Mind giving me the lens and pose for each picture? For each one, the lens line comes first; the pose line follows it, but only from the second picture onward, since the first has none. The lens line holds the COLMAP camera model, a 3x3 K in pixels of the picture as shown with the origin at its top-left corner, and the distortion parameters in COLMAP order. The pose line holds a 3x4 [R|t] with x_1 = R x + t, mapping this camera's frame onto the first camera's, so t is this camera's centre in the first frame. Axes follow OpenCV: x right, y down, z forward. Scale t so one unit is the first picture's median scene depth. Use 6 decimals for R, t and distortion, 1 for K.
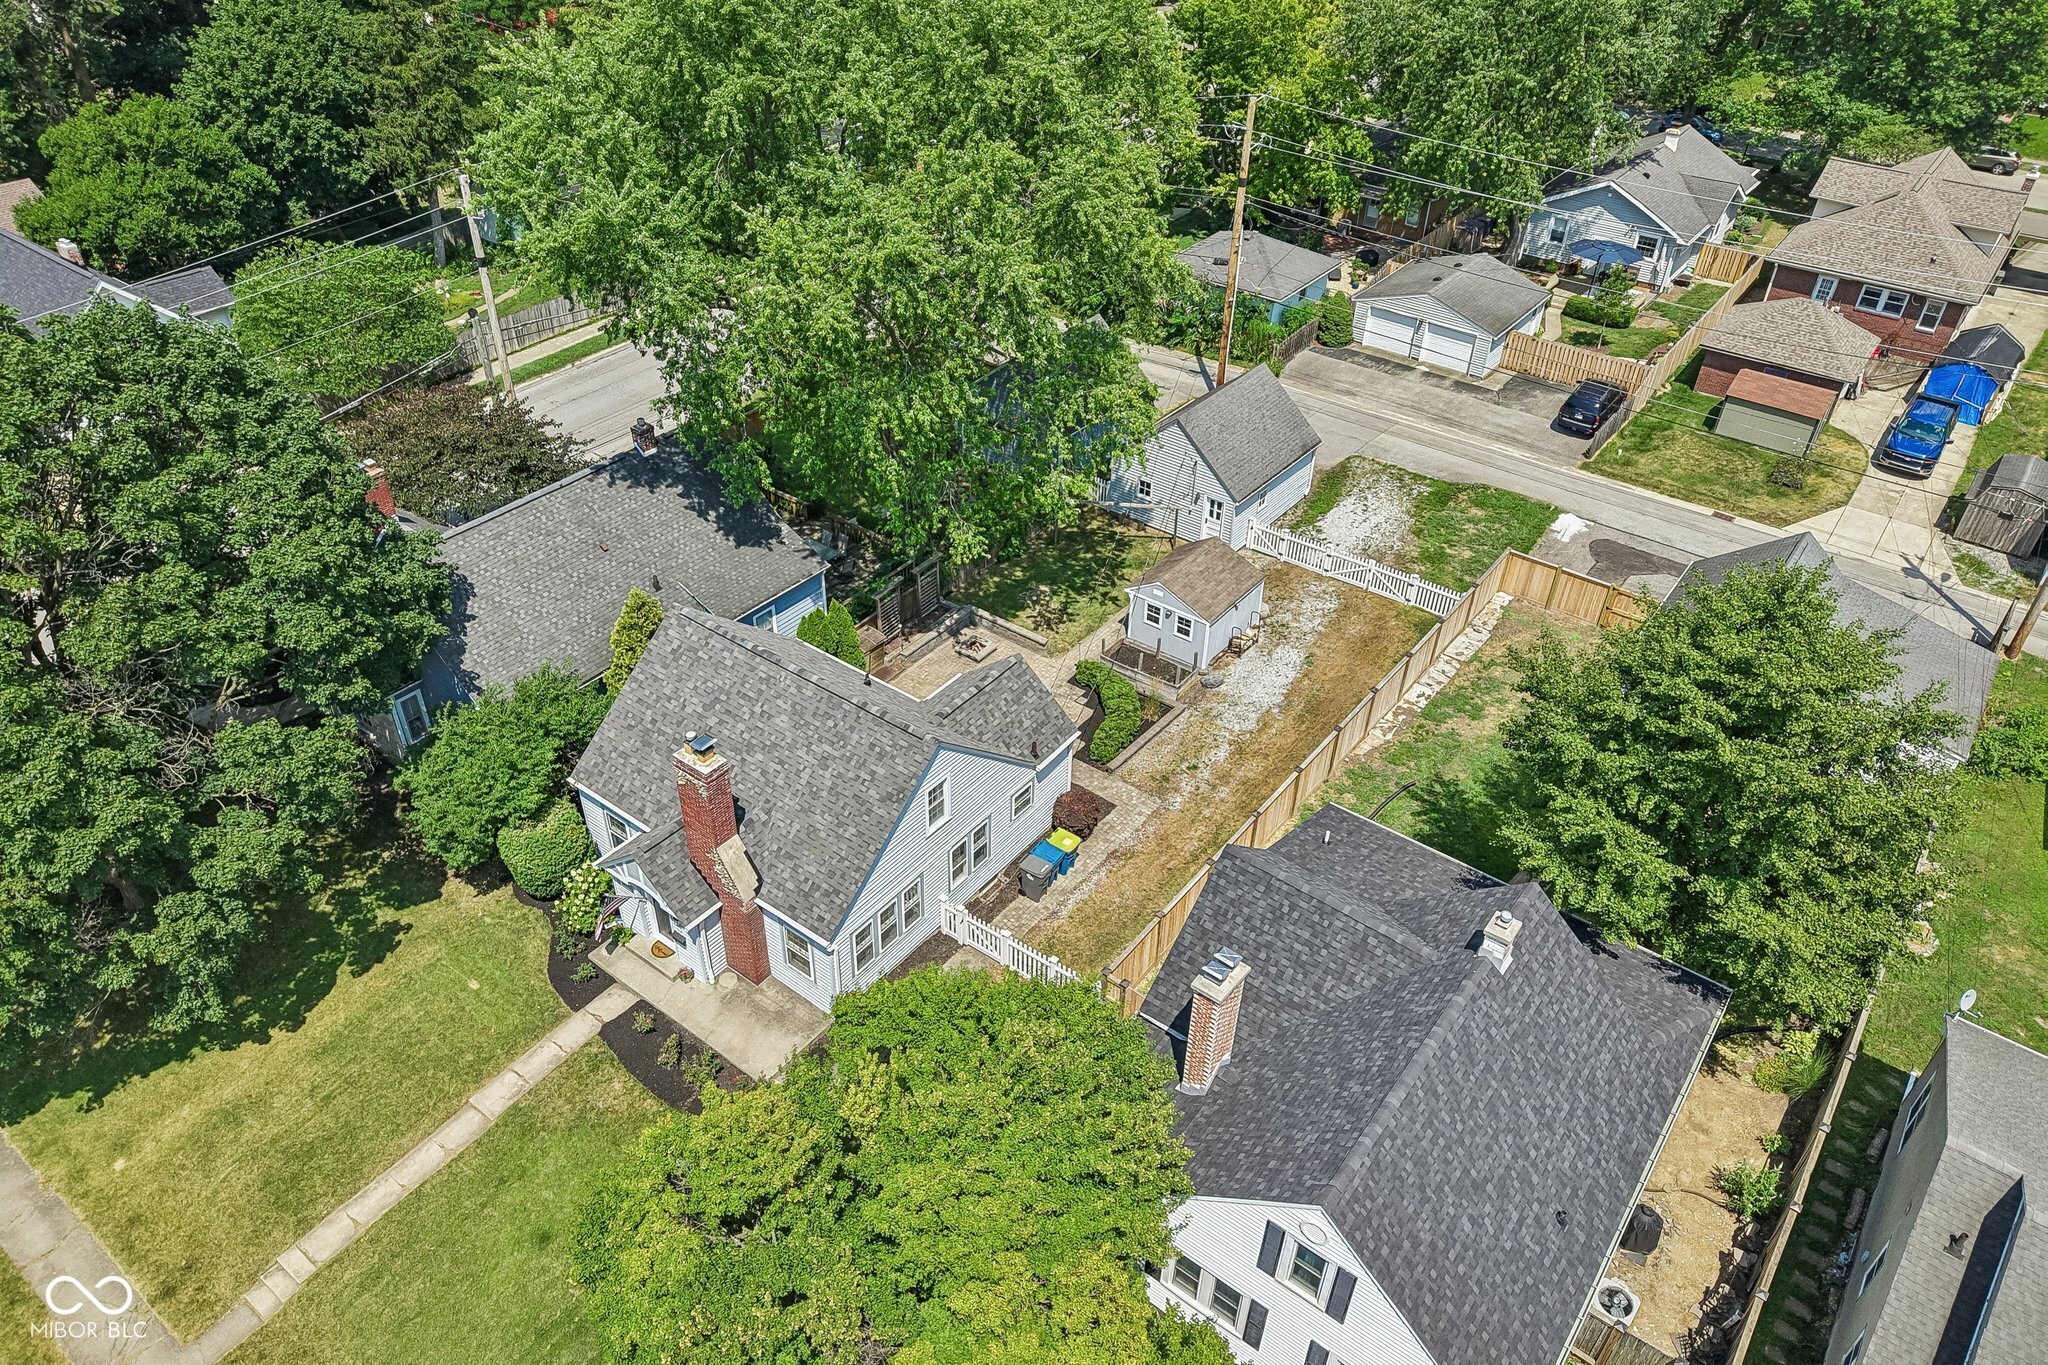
lens RADIAL K [[1363.4, 0, 1028.3], [0, 1363.4, 678.1], [0, 0, 1]] dist [0.035115, -0.031890]
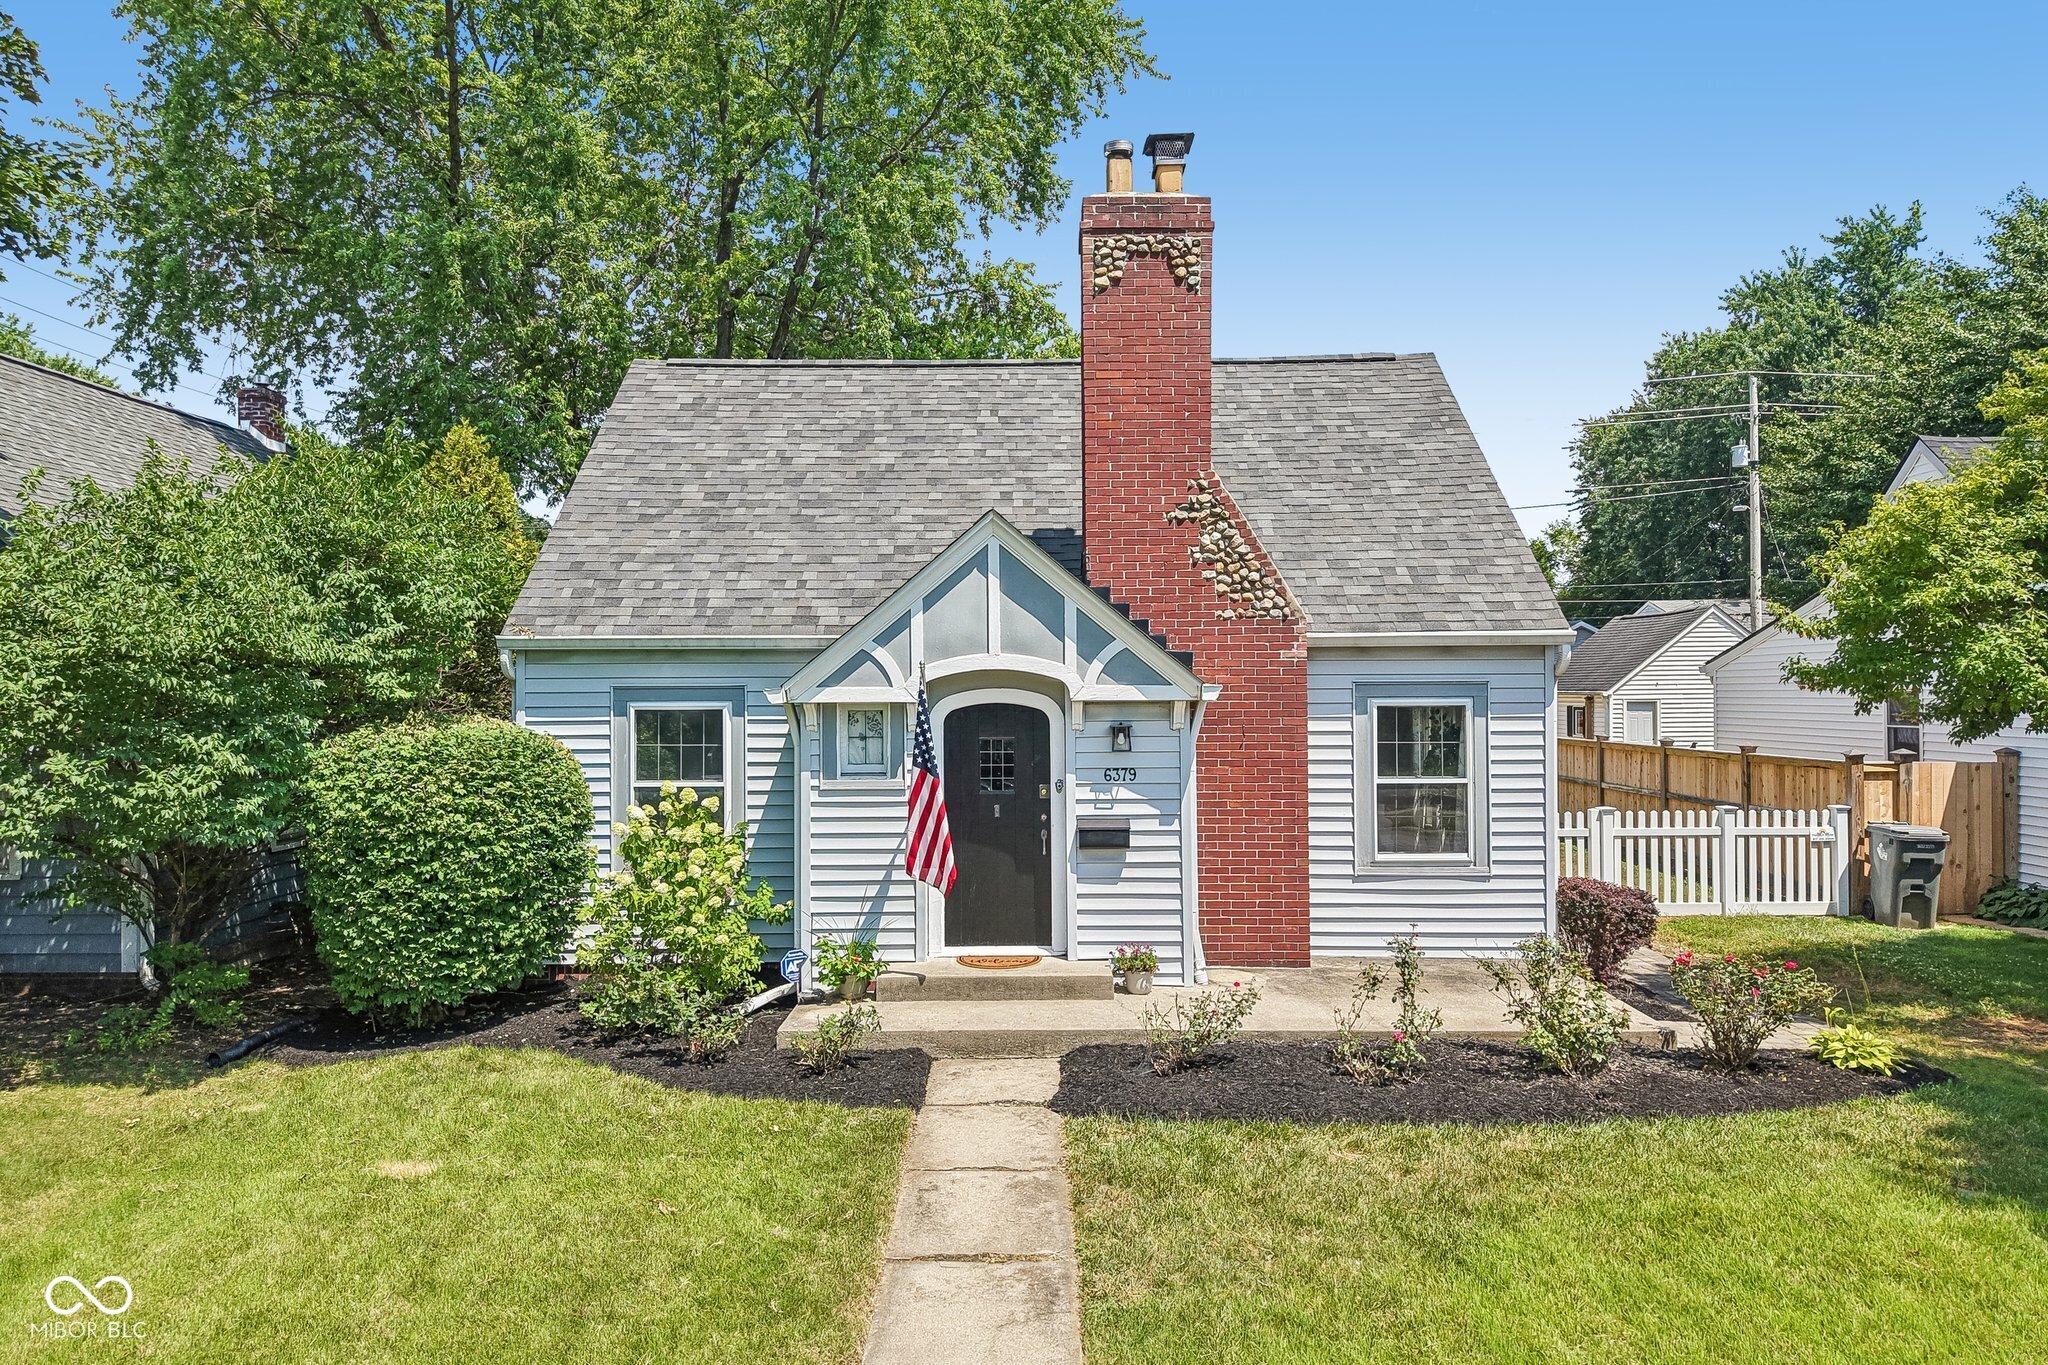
lens RADIAL K [[1372.1, 0, 1024.0], [0, 1372.1, 682.5], [0, 0, 1]] dist [0.042385, -0.049951]
pose [[0.796634, -0.020878, 0.604101, -0.290492], [0.381636, 0.792395, -0.475882, 0.193252], [-0.468751, 0.609651, 0.639217, 0.491246]]
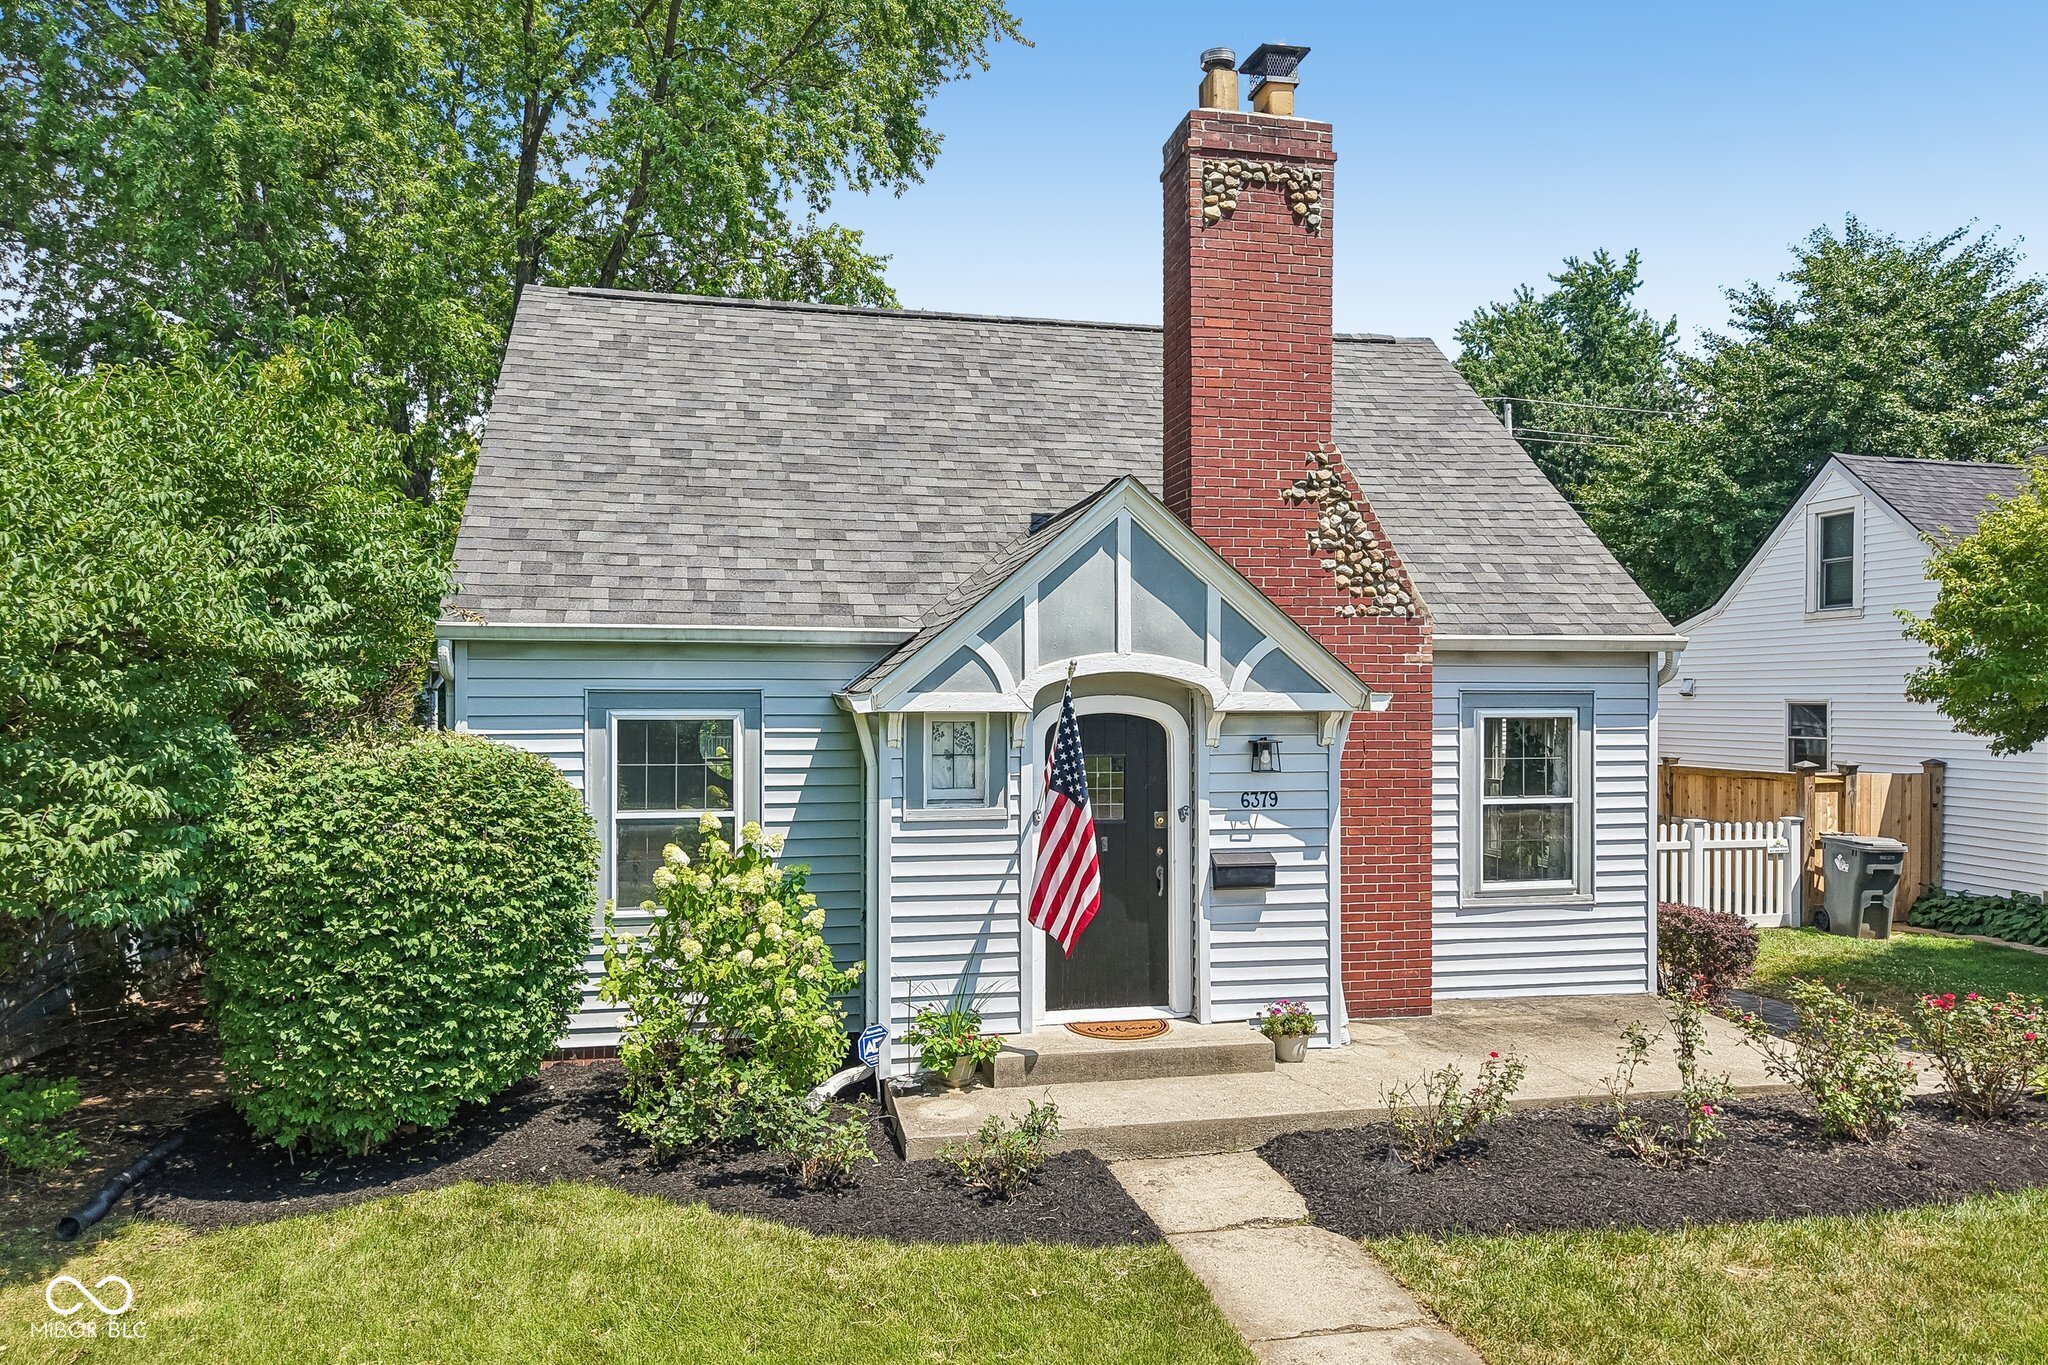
lens RADIAL K [[1387.6, 0, 1028.4], [0, 1387.6, 704.8], [0, 0, 1]] dist [0.009182, -0.000885]
pose [[0.645665, -0.023799, 0.763250, -0.306013], [0.470916, 0.799235, -0.373446, 0.154325], [-0.601128, 0.600547, 0.527246, 0.542105]]
